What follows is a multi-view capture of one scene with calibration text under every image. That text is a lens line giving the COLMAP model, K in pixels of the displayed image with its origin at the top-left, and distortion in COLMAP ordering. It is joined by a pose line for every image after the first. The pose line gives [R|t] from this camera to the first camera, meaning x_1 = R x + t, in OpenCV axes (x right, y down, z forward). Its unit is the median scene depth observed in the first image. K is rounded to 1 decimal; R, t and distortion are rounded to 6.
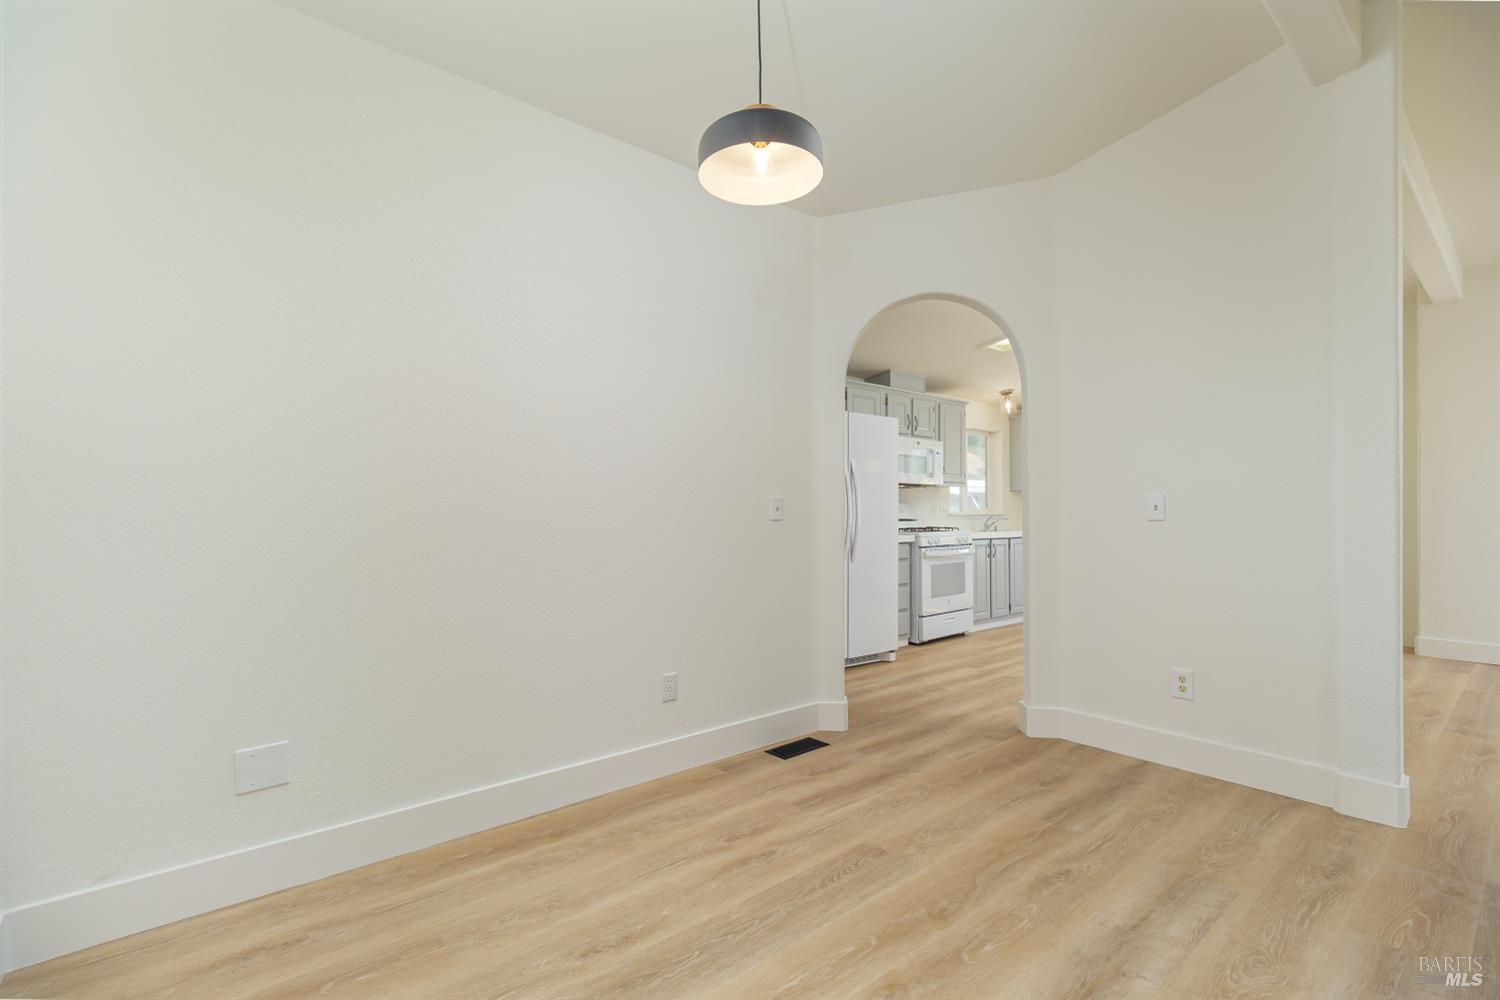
lens RADIAL K [[658.4, 0, 752.3], [0, 658.4, 502.6], [0, 0, 1]] dist [-0.001234, -0.000871]
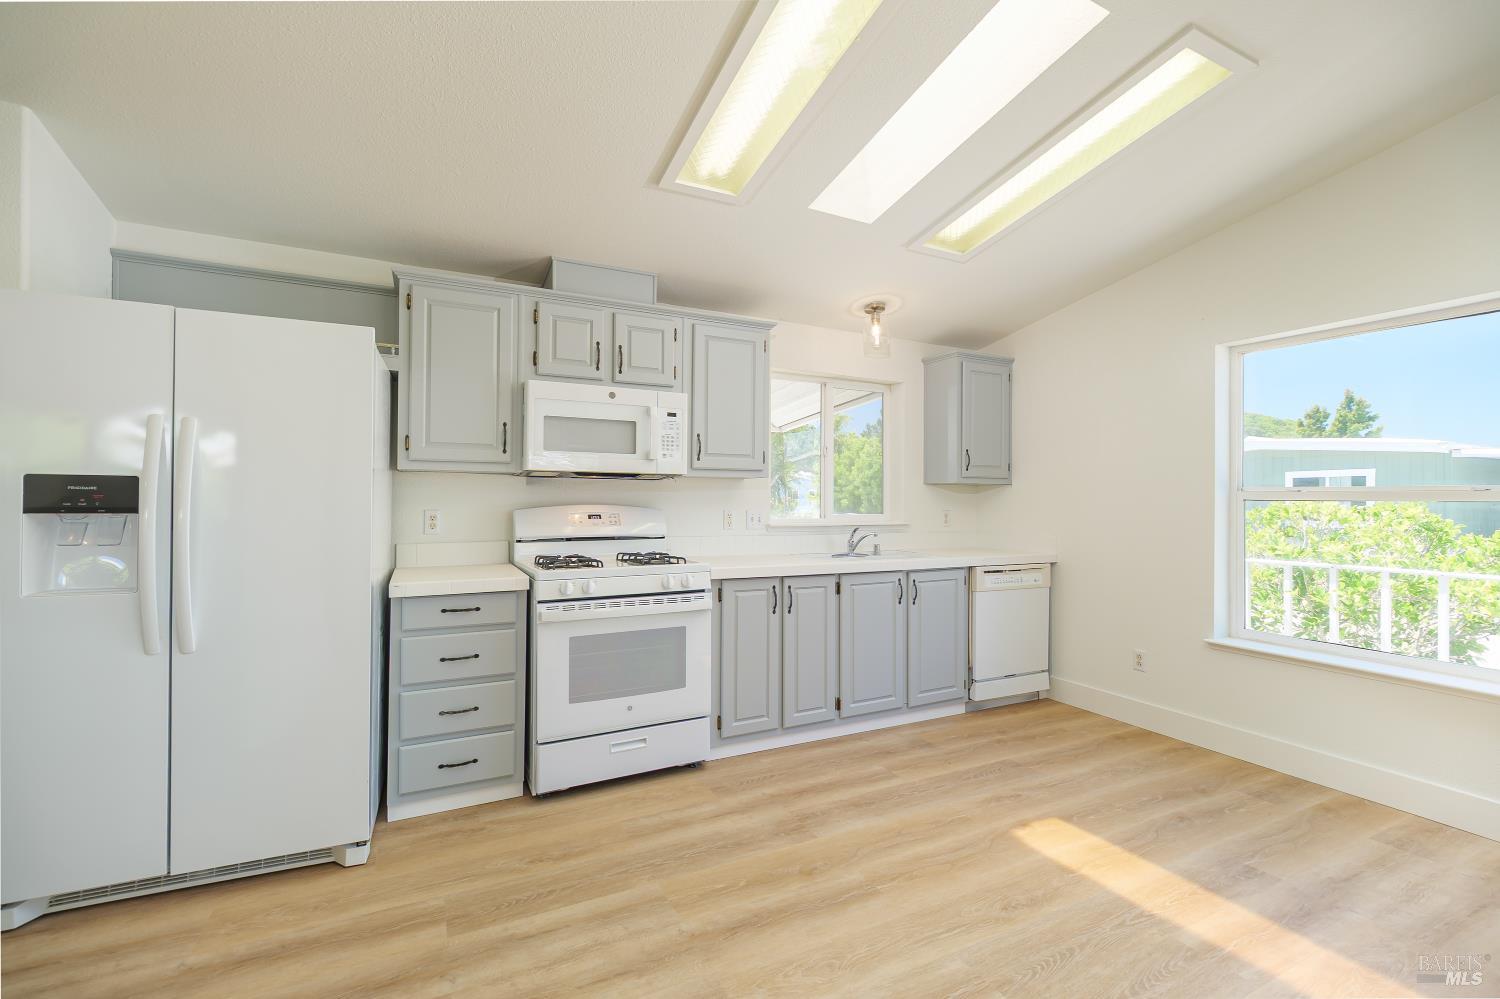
lens RADIAL K [[654.8, 0, 748.6], [0, 654.8, 494.6], [0, 0, 1]] dist [0.000586, -0.000303]
pose [[0.976181, 0.005427, -0.216892, 0.481668], [-0.003559, 0.999953, 0.008999, -0.016363], [0.216931, -0.008013, 0.976154, 0.521302]]
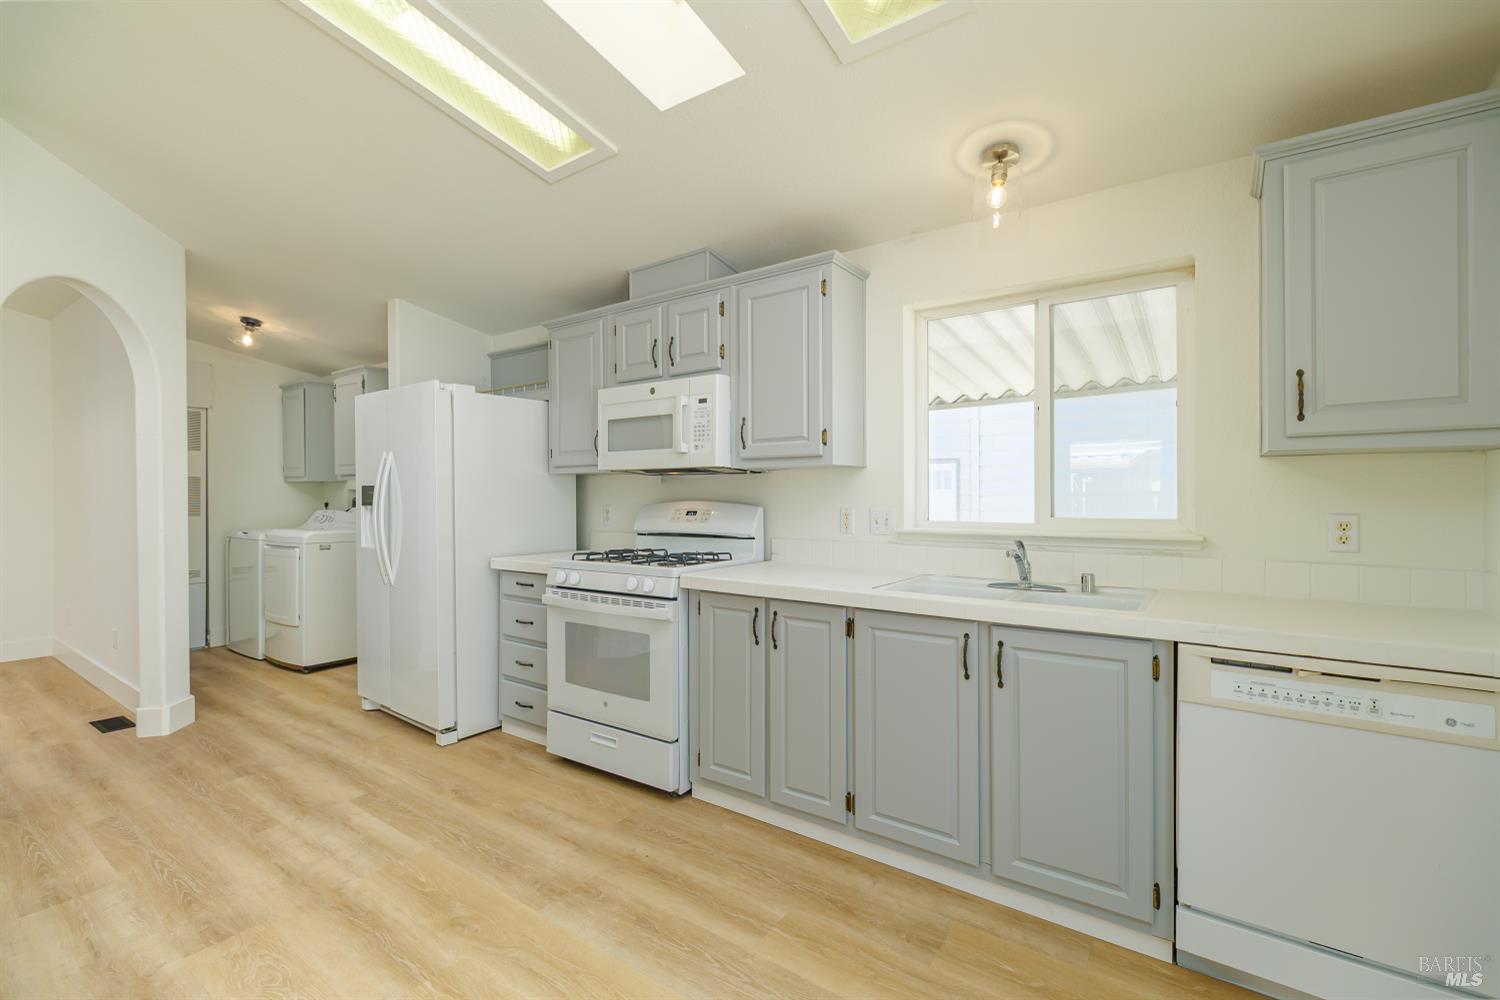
lens RADIAL K [[654.8, 0, 748.6], [0, 654.8, 495.1], [0, 0, 1]] dist [0.000586, -0.000303]
pose [[0.262132, 0.001400, -0.965031, 0.789140], [0.020729, 0.999760, 0.007081, -0.010009], [0.964809, -0.021860, 0.262040, 0.953468]]
